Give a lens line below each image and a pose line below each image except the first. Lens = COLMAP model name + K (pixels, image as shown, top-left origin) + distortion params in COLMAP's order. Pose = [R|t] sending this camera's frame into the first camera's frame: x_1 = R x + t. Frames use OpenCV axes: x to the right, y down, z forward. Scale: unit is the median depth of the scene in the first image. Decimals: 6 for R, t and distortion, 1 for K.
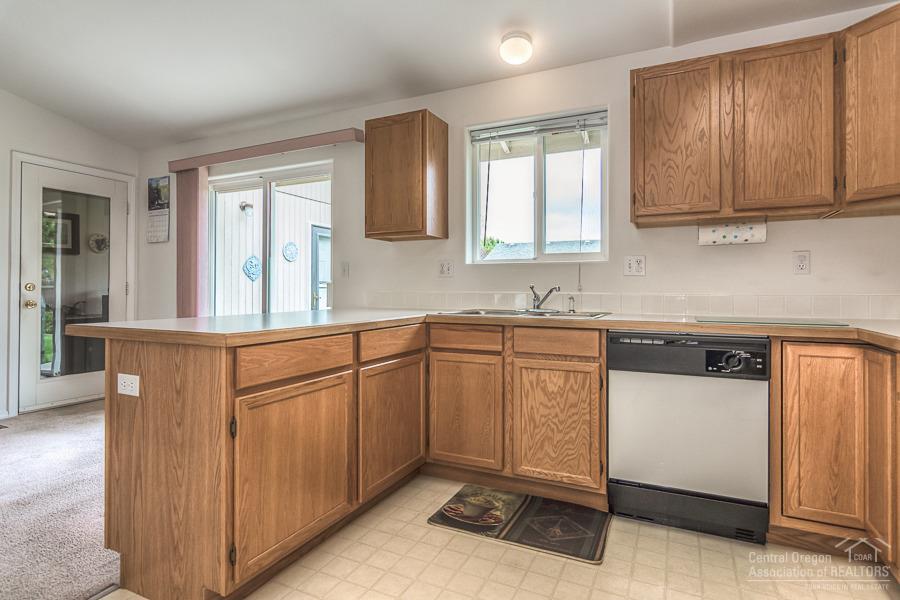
lens RADIAL K [[479.9, 0, 450.4], [0, 479.9, 285.4], [0, 0, 1]] dist [0.001394, 0.000314]
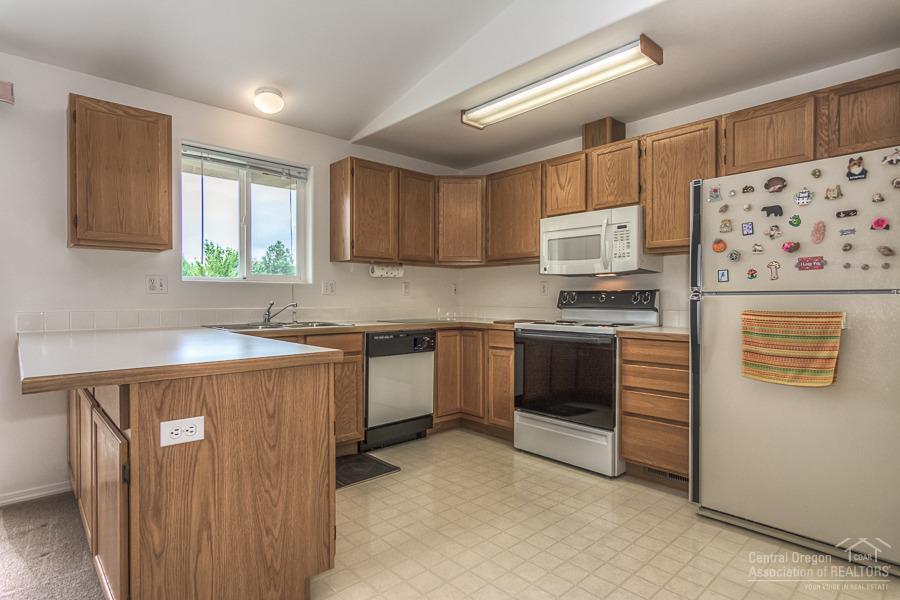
lens RADIAL K [[473.7, 0, 450.0], [0, 473.7, 301.9], [0, 0, 1]] dist [-0.001985, 0.000327]
pose [[0.365862, -0.011048, 0.930604, -0.927394], [-0.008061, 0.999854, 0.015039, -0.027121], [-0.930634, -0.013004, 0.365719, 0.189695]]
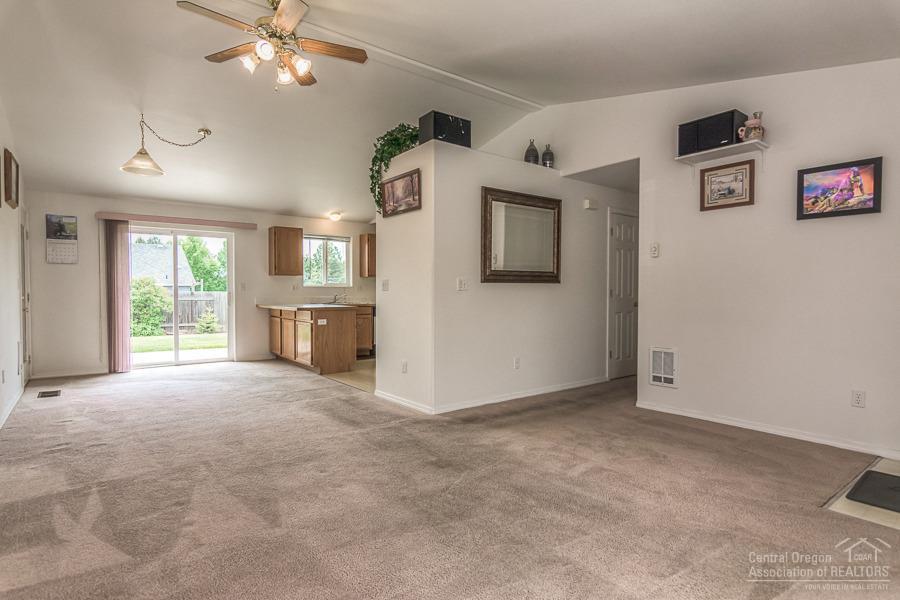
lens RADIAL K [[473.7, 0, 450.0], [0, 473.7, 301.9], [0, 0, 1]] dist [-0.001985, 0.000327]
pose [[0.448540, -0.021146, 0.893513, -2.634119], [-0.007142, 0.999603, 0.027242, -0.047738], [-0.893734, -0.018601, 0.448211, -1.184149]]
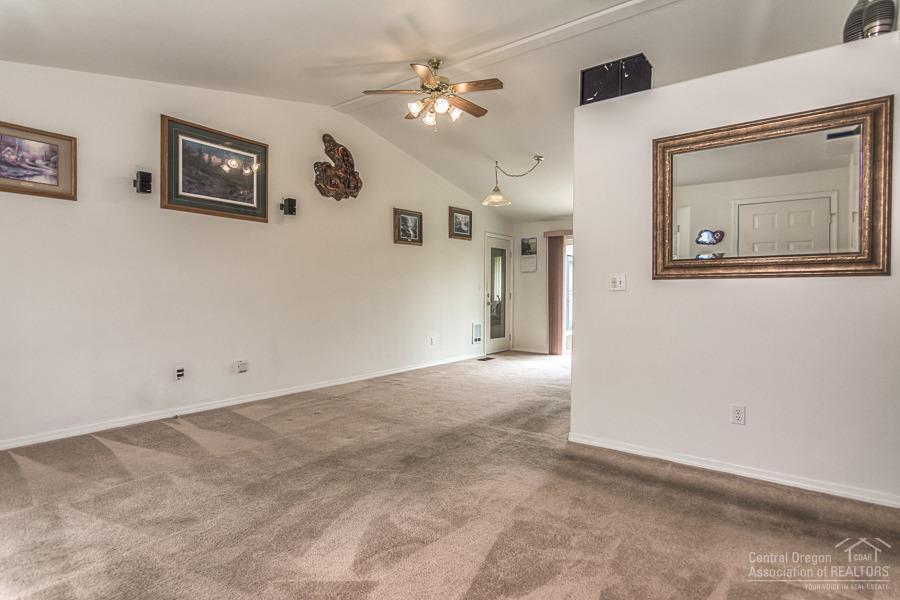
lens RADIAL K [[473.7, 0, 450.0], [0, 473.7, 301.9], [0, 0, 1]] dist [-0.001985, 0.000327]
pose [[0.980939, 0.004946, -0.194251, -1.094036], [0.000869, 0.999554, 0.029839, -0.051213], [0.194312, -0.029439, 0.980498, -1.875703]]
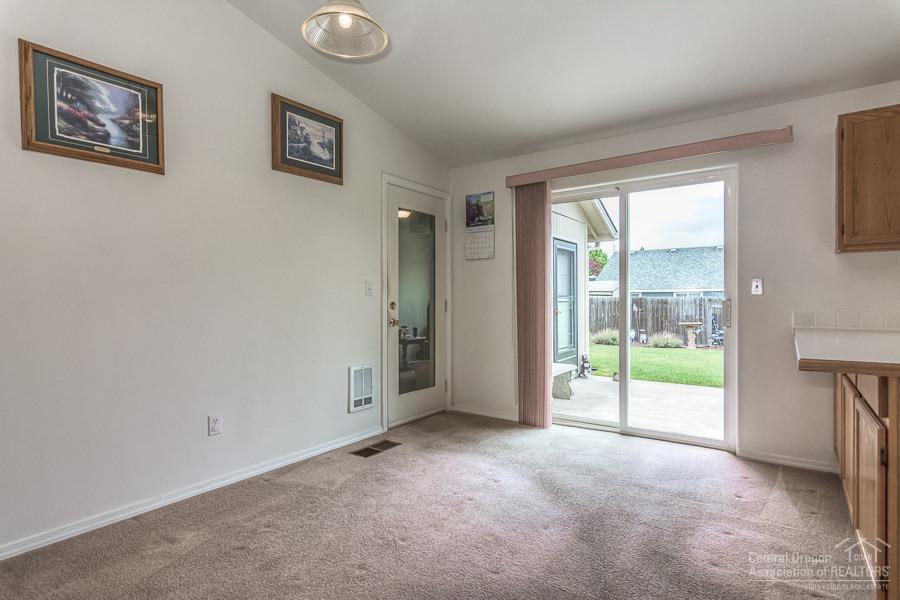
lens RADIAL K [[473.7, 0, 450.0], [0, 473.7, 301.9], [0, 0, 1]] dist [-0.001985, 0.000327]
pose [[0.985677, -0.004864, -0.168572, -1.006683], [0.007340, 0.999874, 0.014065, -0.029726], [0.168482, -0.015101, 0.985589, 0.040261]]
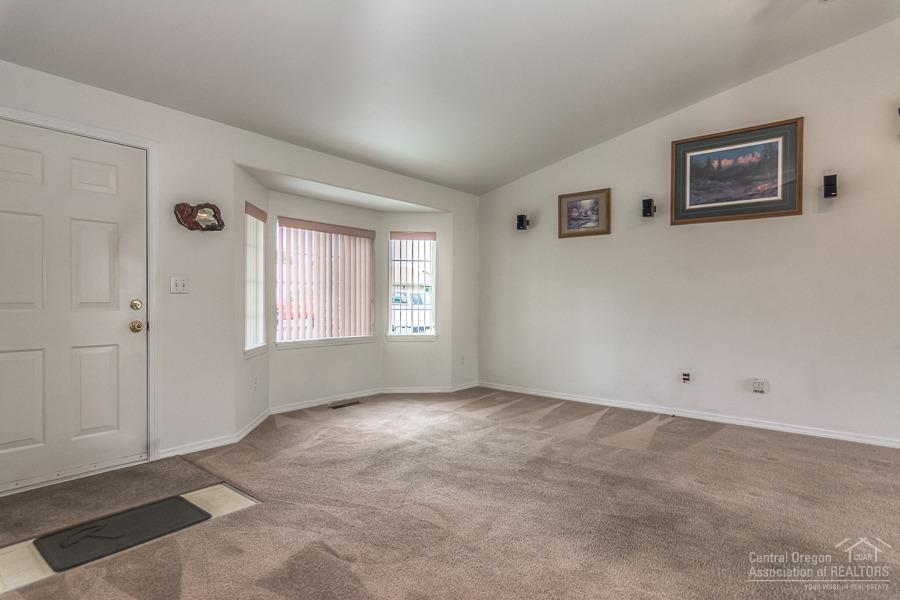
lens RADIAL K [[473.7, 0, 450.0], [0, 473.7, 301.9], [0, 0, 1]] dist [-0.001985, 0.000327]
pose [[-0.239176, -0.001442, -0.970975, -0.356070], [0.005473, 0.999981, -0.002833, -0.030111], [0.970961, -0.005991, -0.239163, -0.759951]]
